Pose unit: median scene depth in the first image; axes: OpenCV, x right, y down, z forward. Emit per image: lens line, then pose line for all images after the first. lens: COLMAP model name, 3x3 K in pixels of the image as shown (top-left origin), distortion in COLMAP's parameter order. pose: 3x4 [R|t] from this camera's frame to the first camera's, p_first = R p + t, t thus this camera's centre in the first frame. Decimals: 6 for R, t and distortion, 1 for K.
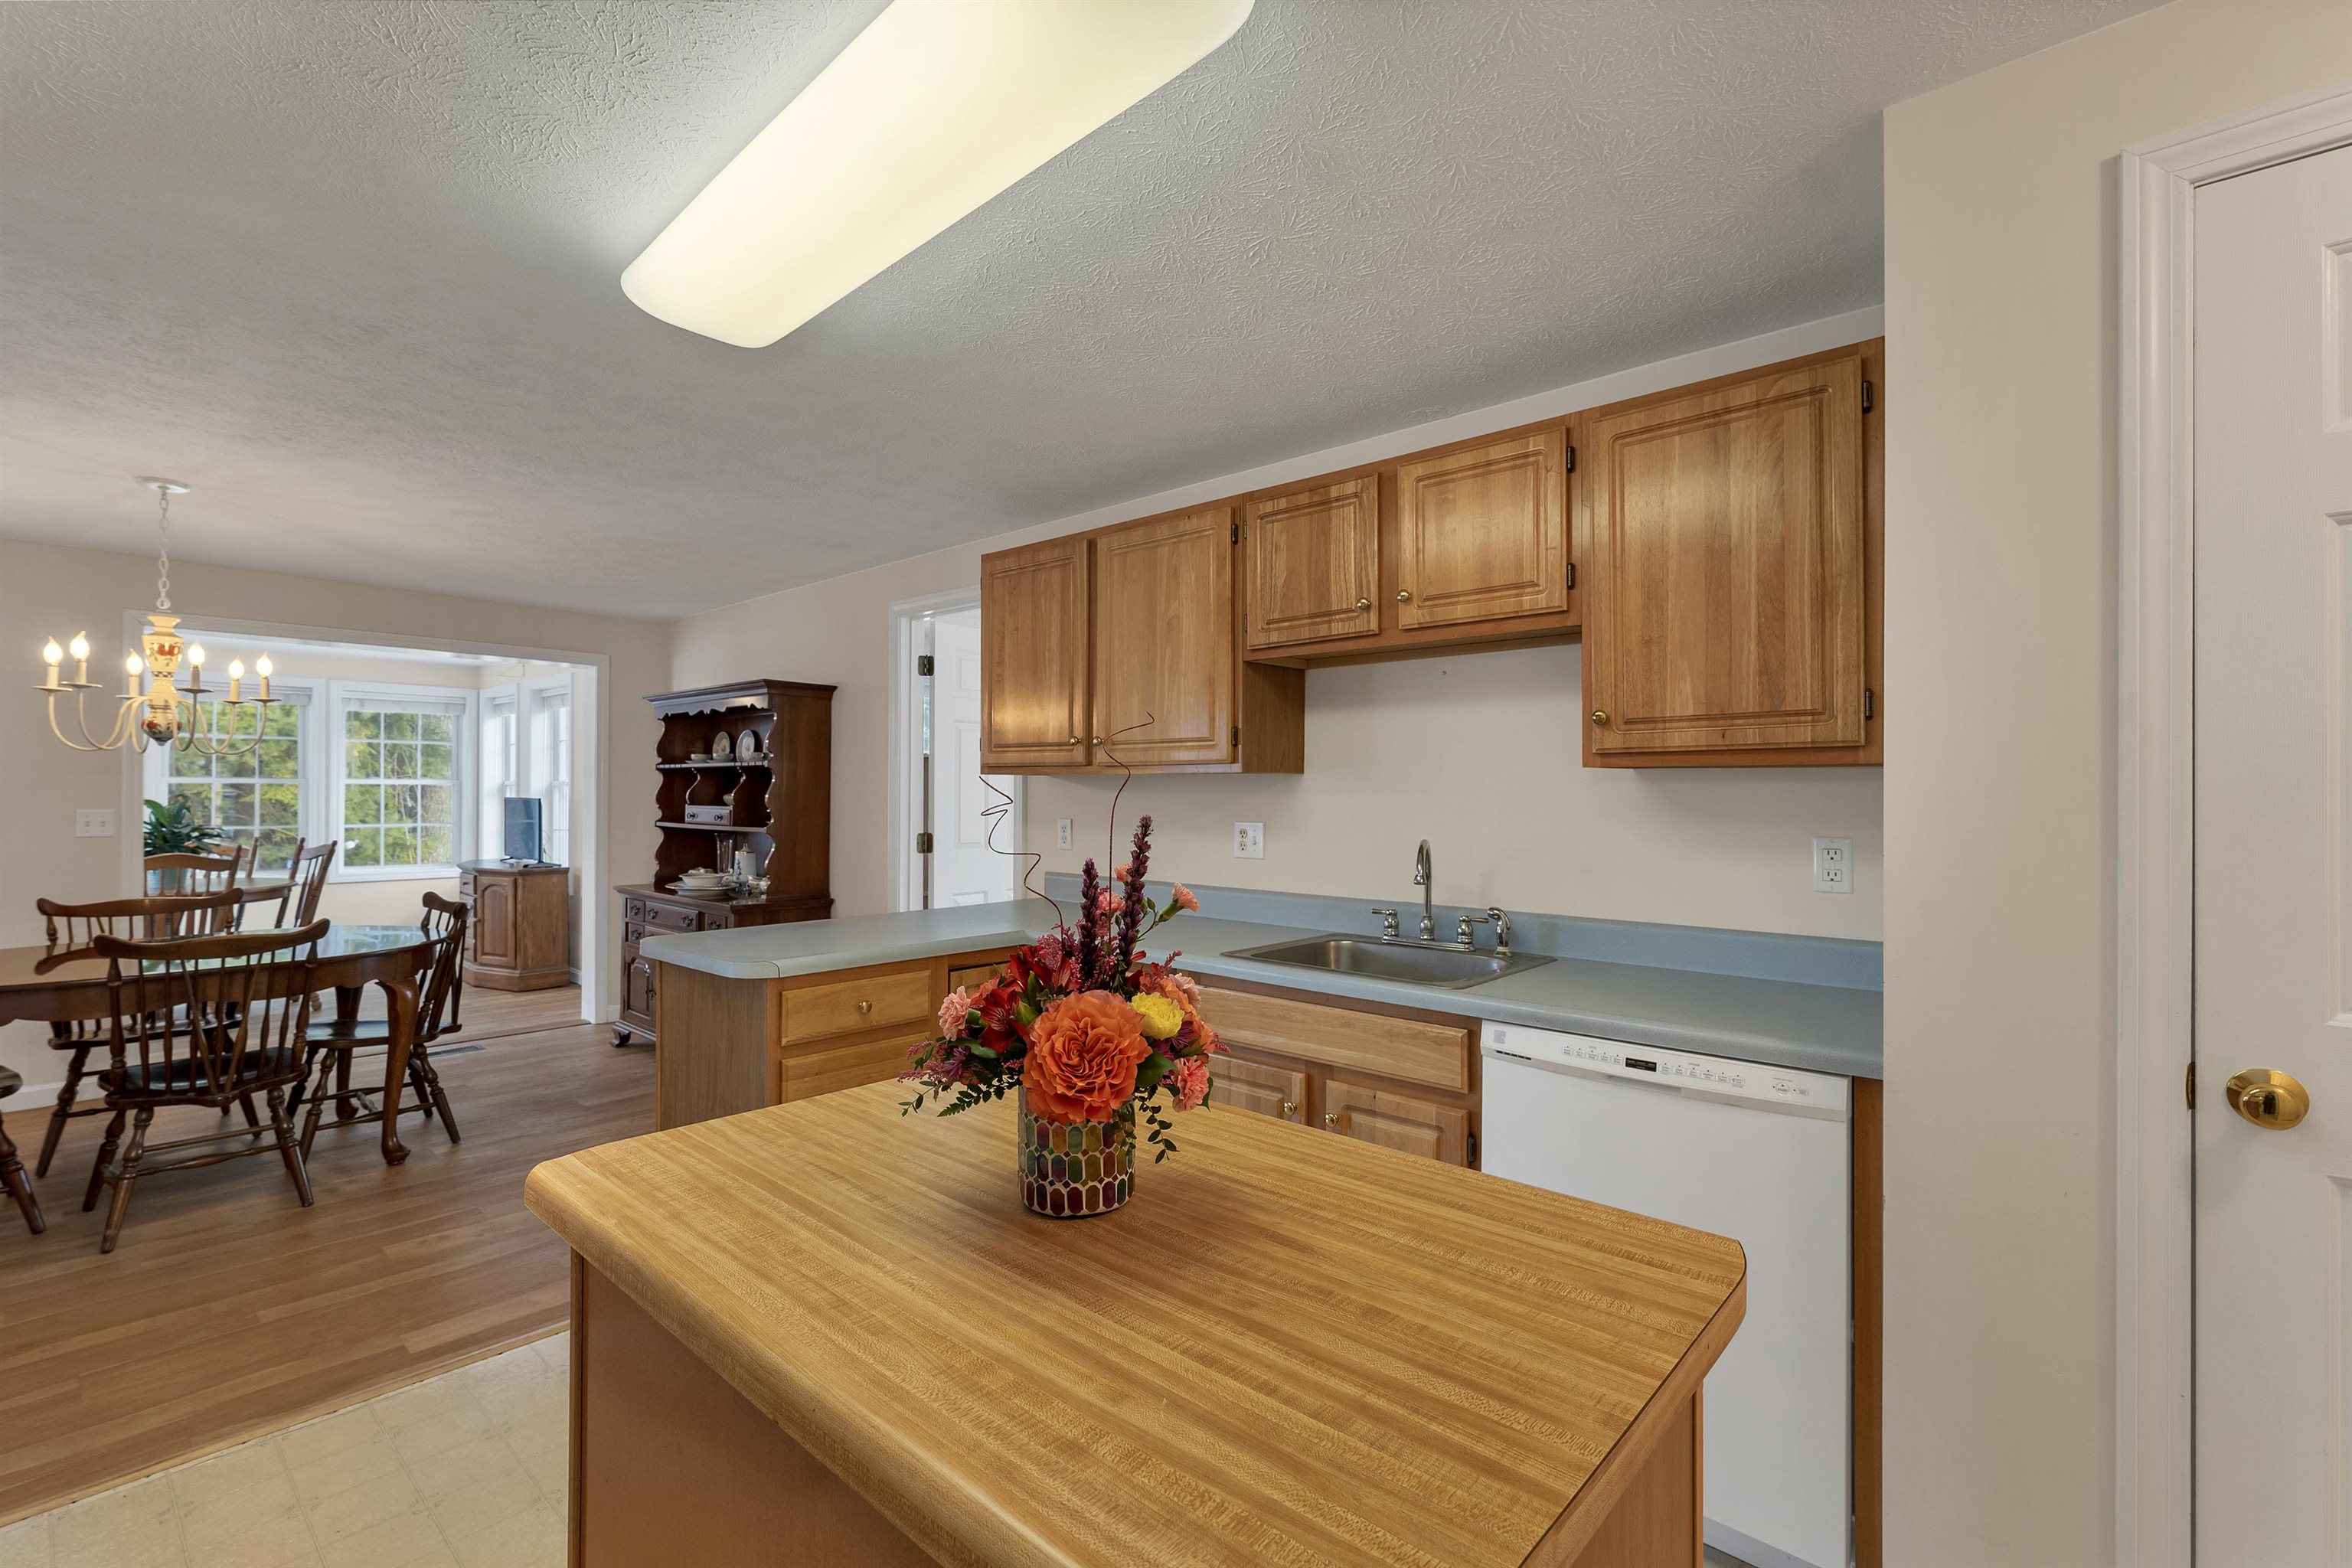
lens RADIAL K [[1036.7, 0, 1176.0], [0, 1036.7, 784.0], [0, 0, 1]] dist [0.000143, 0.000031]
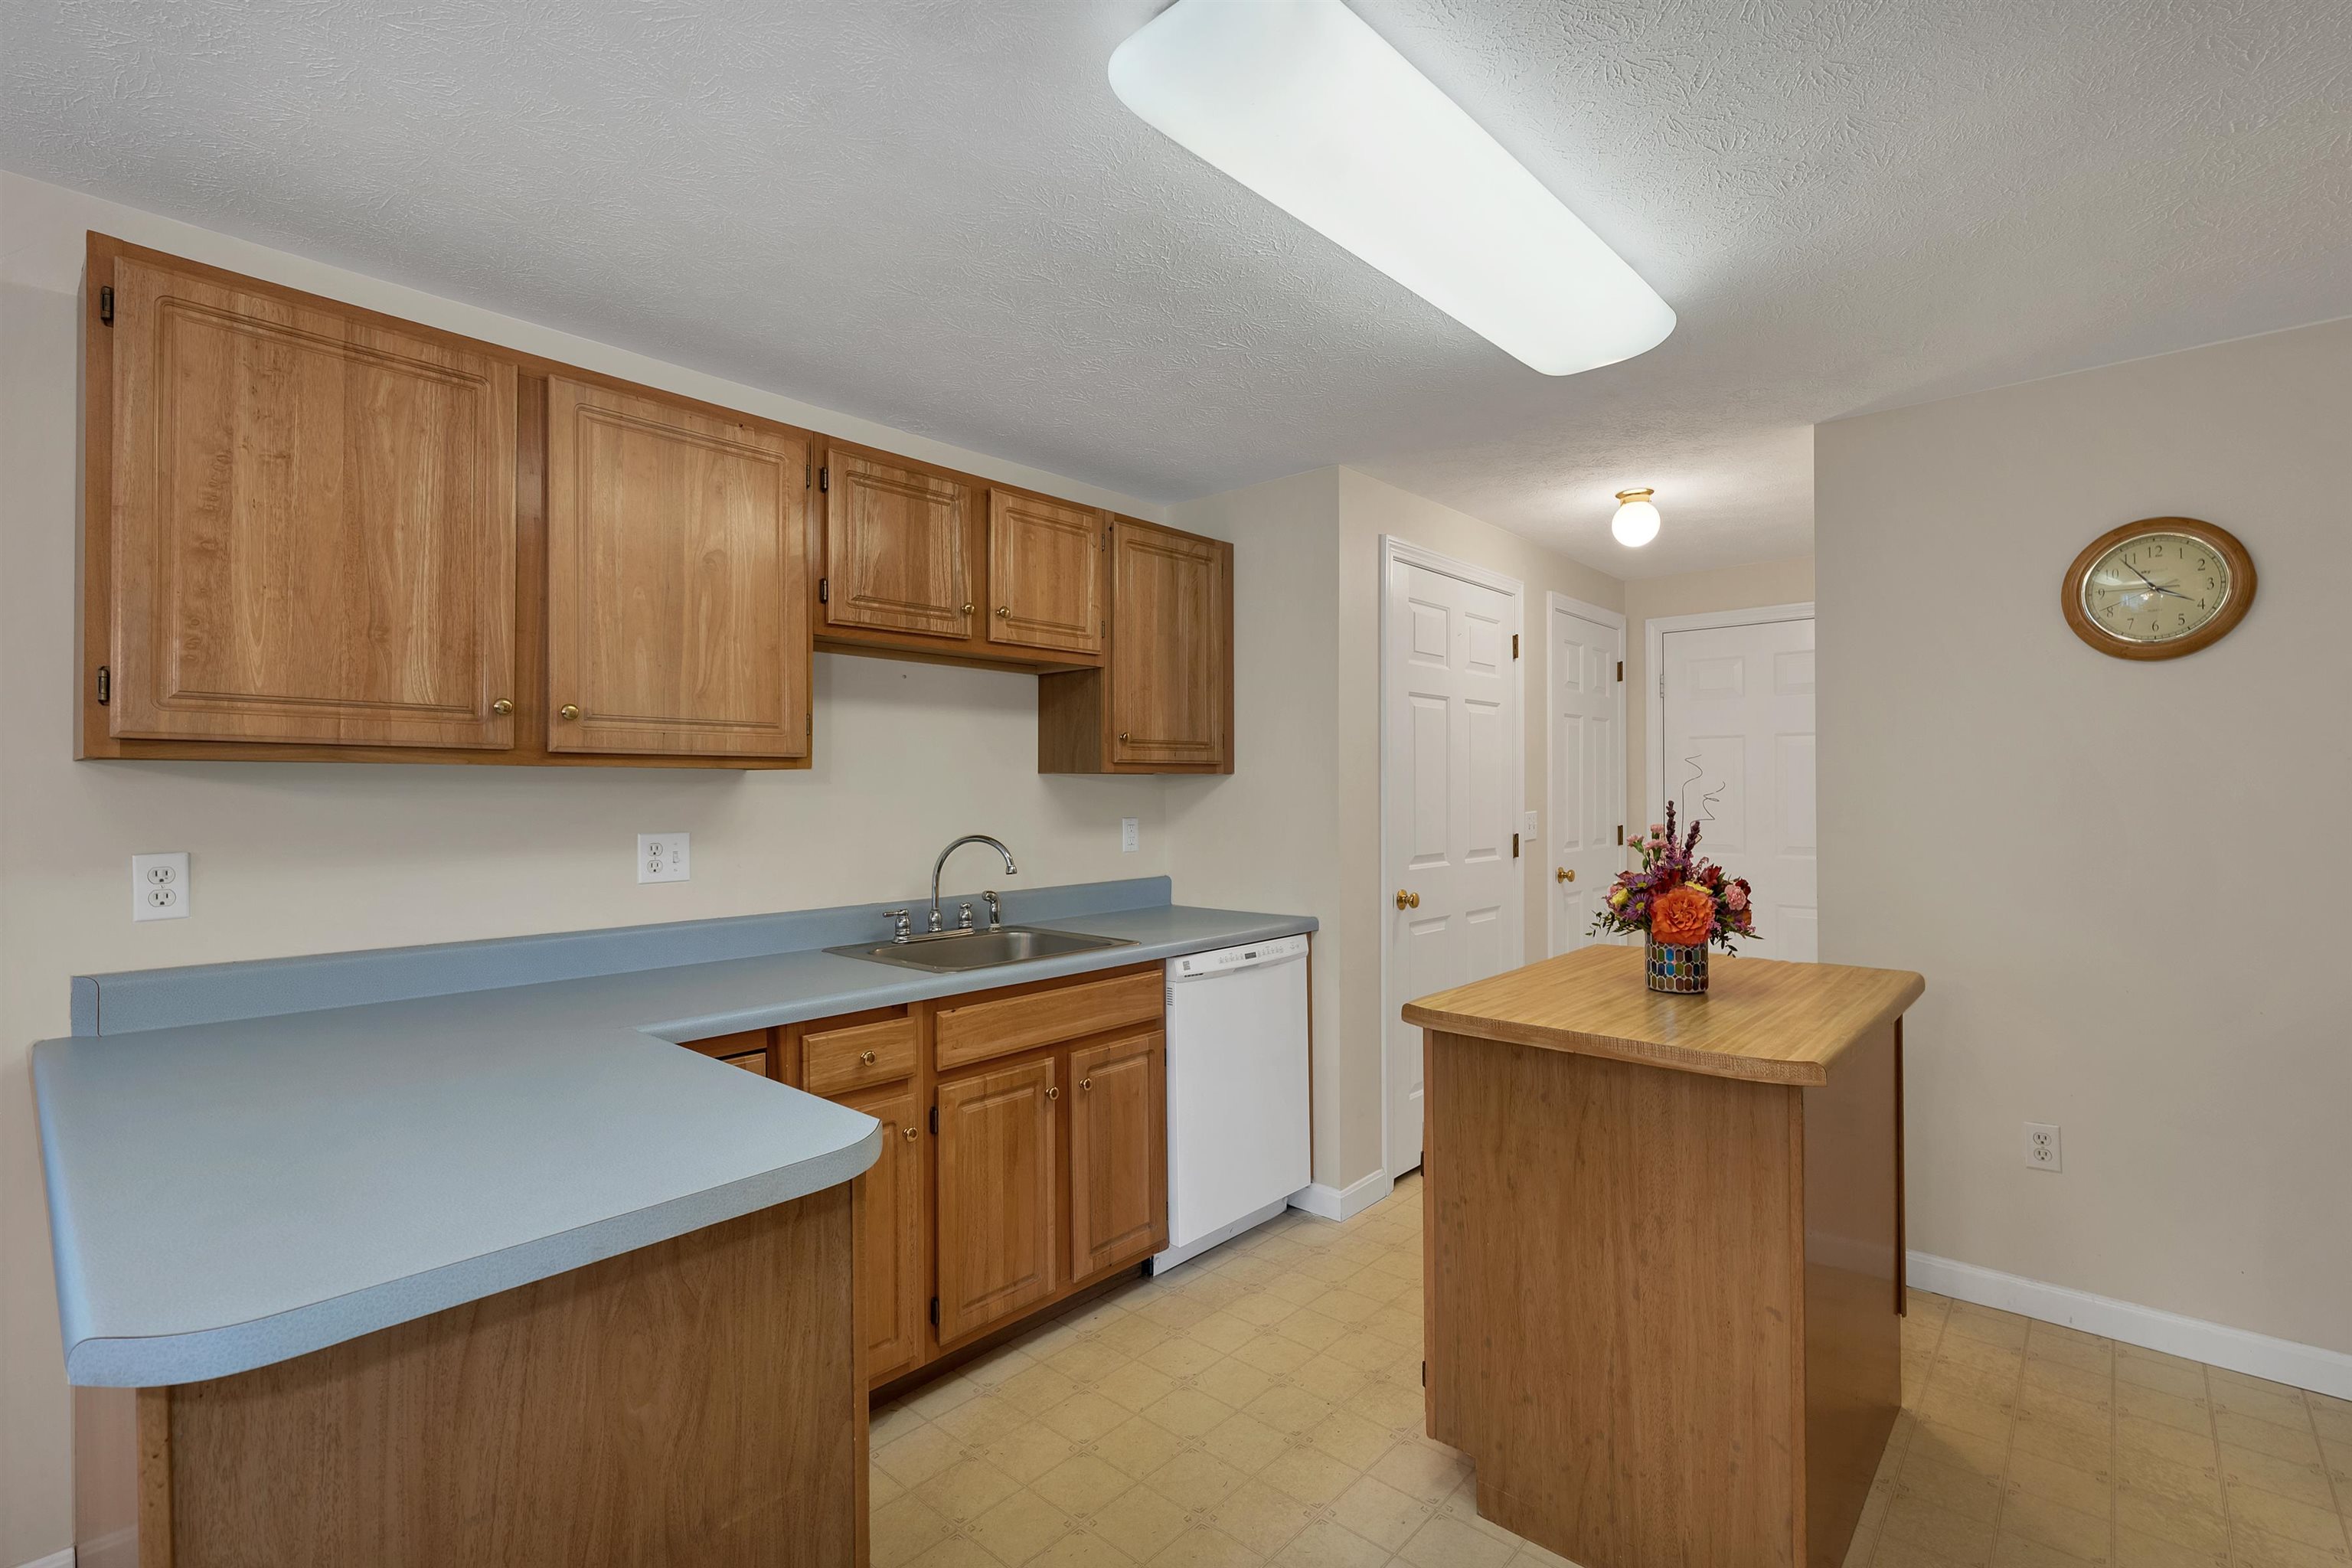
lens RADIAL K [[1036.7, 0, 1176.0], [0, 1036.7, 784.0], [0, 0, 1]] dist [0.000143, 0.000031]
pose [[0.004722, 0.003430, 0.999983, -0.853889], [-0.002434, 0.999991, -0.003418, 0.003324], [-0.999986, -0.002418, 0.004731, 0.794154]]
